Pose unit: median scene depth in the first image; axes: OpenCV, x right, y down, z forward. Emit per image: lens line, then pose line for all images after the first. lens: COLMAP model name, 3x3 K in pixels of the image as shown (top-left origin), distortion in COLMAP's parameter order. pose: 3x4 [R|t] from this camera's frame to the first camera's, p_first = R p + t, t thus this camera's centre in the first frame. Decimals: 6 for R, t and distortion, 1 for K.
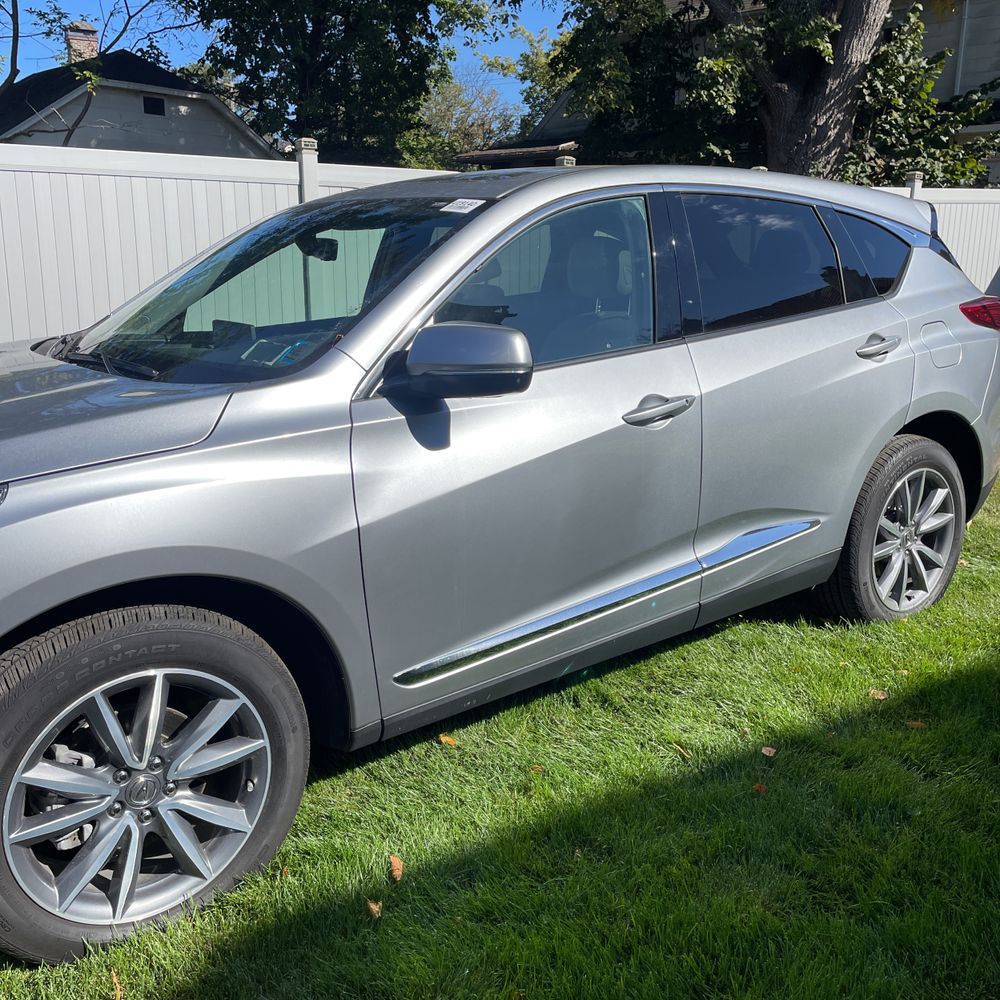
lens RADIAL K [[1003.6, 0, 513.9], [0, 1003.6, 493.4], [0, 0, 1]] dist [0.095008, -0.135053]
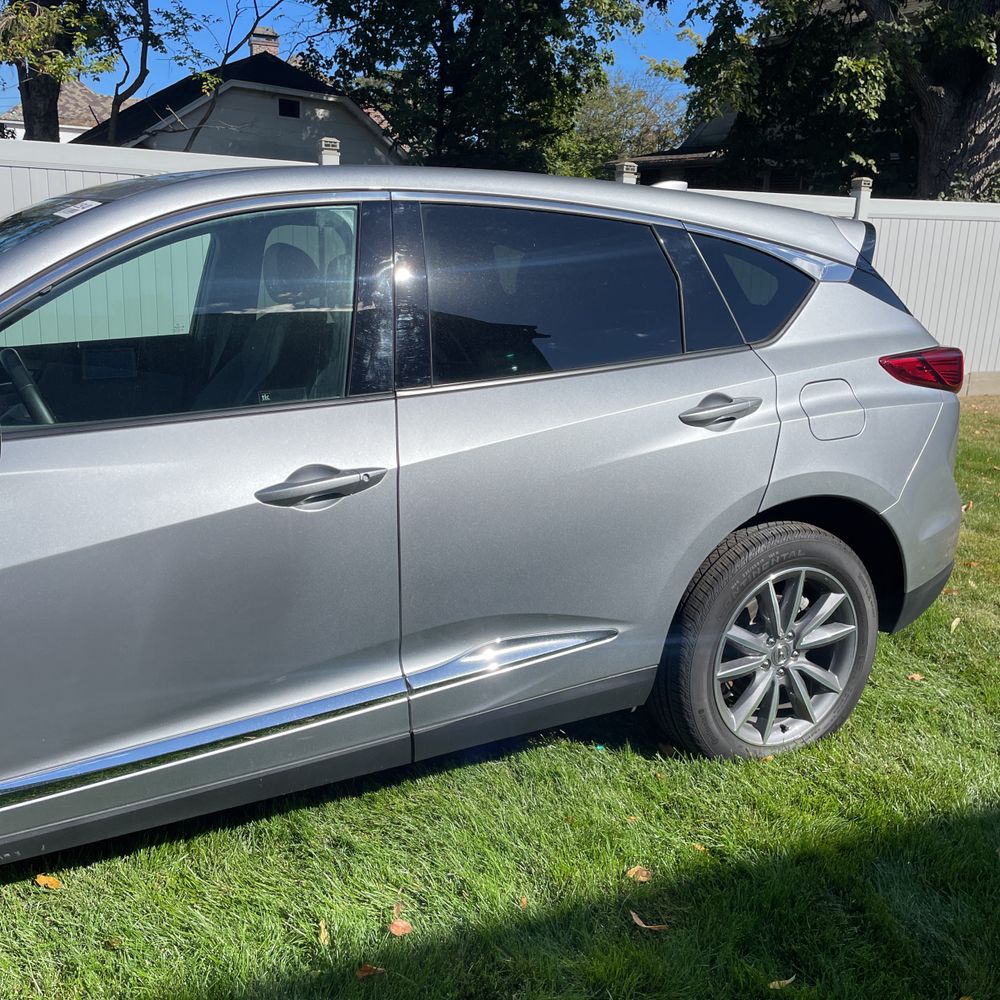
lens RADIAL K [[1010.2, 0, 532.1], [0, 1010.2, 504.8], [0, 0, 1]] dist [0.082828, -0.120465]
pose [[0.985738, 0.068168, -0.153865, 0.370852], [-0.067867, 0.997668, 0.007214, -0.074646], [0.153998, 0.003331, 0.988066, 0.235399]]
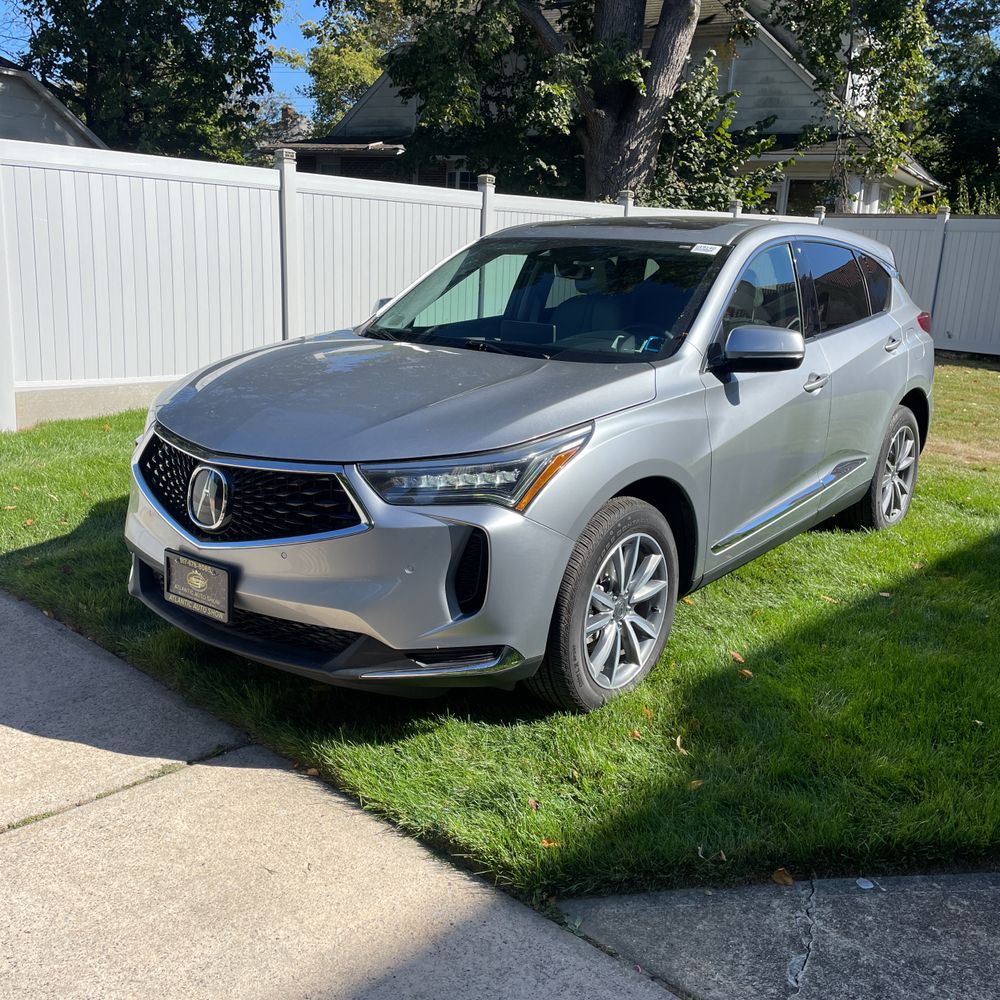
lens RADIAL K [[1012.8, 0, 519.2], [0, 1012.8, 495.6], [0, 0, 1]] dist [0.081338, -0.103325]
pose [[0.966029, -0.024093, 0.257307, -0.629818], [0.022341, 0.999703, 0.009732, 0.058758], [-0.257465, -0.003653, 0.966281, -0.365708]]
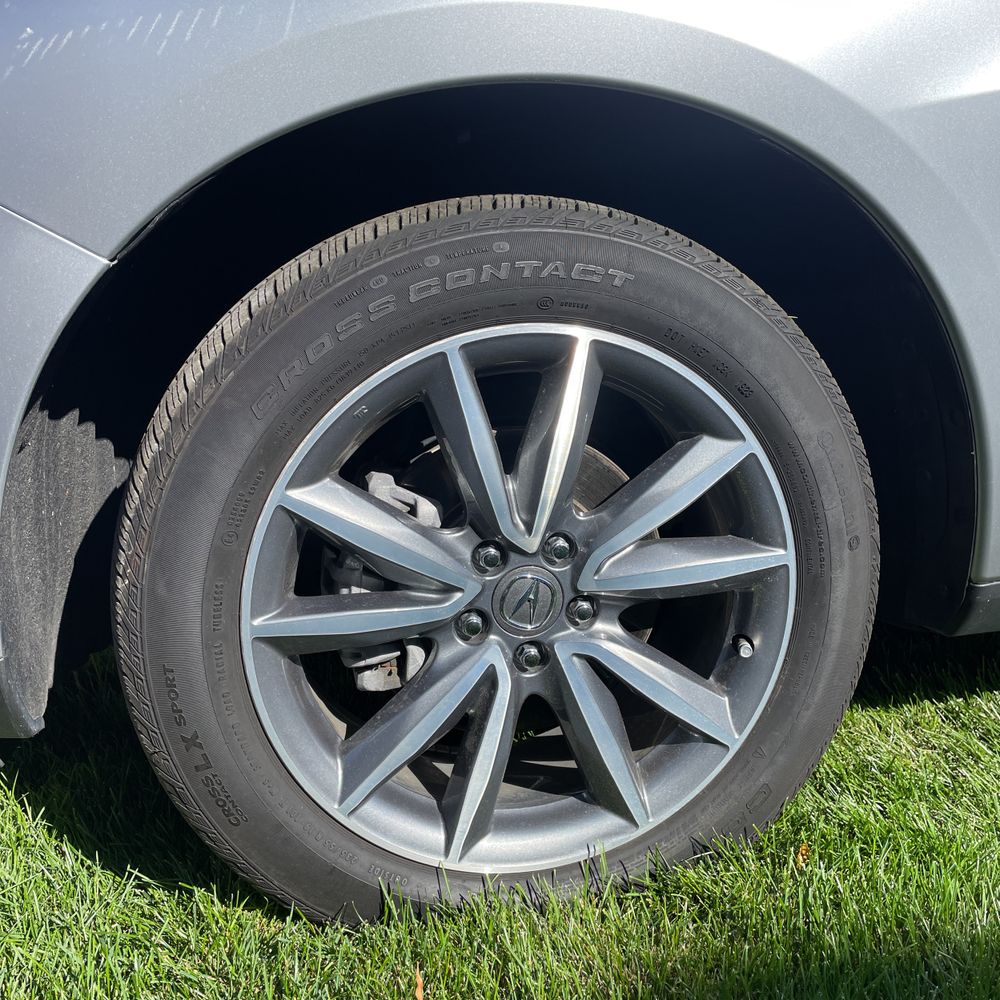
lens RADIAL K [[1003.6, 0, 513.9], [0, 1003.6, 493.4], [0, 0, 1]] dist [0.095008, -0.135053]
pose [[0.905140, 0.090447, -0.415381, -0.120808], [-0.101550, 0.994820, -0.004666, 0.163611], [0.412807, 0.046405, 0.909636, 0.380629]]
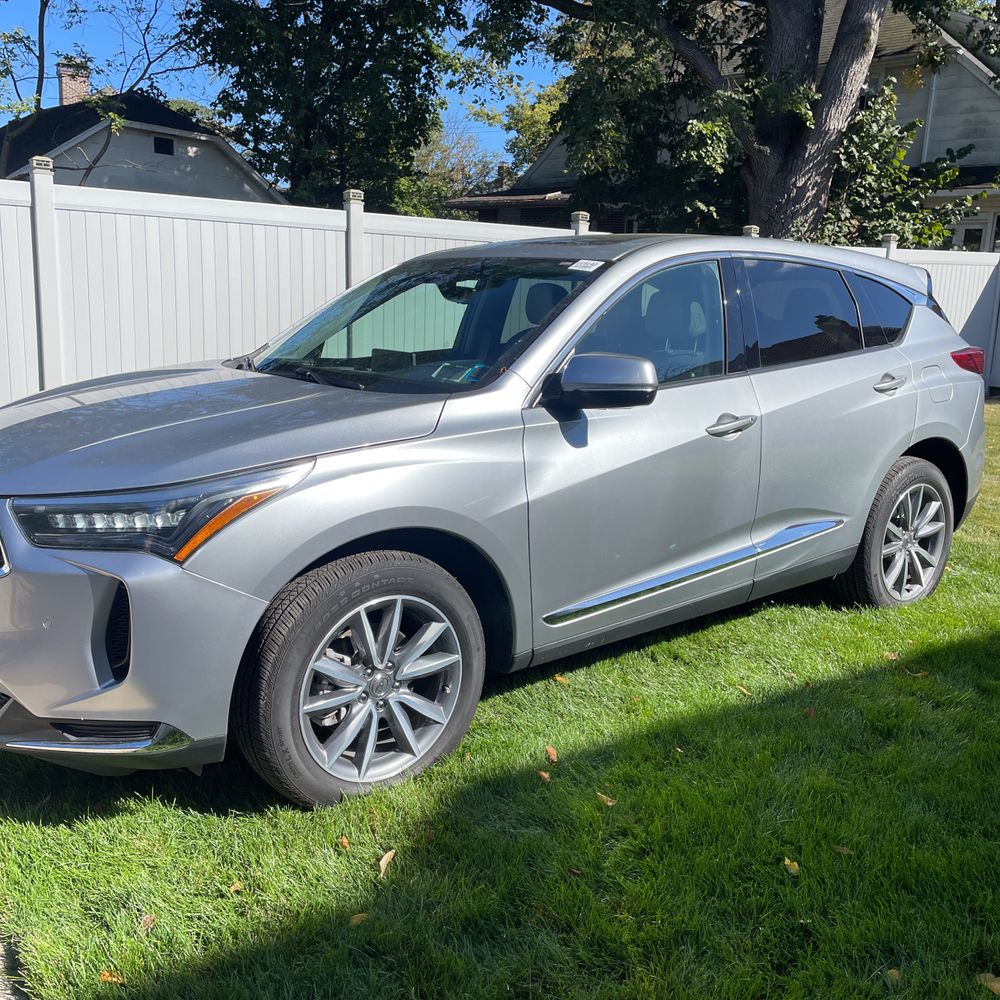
lens RADIAL K [[1009.3, 0, 511.6], [0, 1009.3, 505.2], [0, 0, 1]] dist [0.099310, -0.145100]
pose [[0.999126, 0.021667, 0.035753, -0.160900], [-0.020585, 0.999327, -0.030351, 0.057427], [-0.036387, 0.029589, 0.998900, -0.255837]]
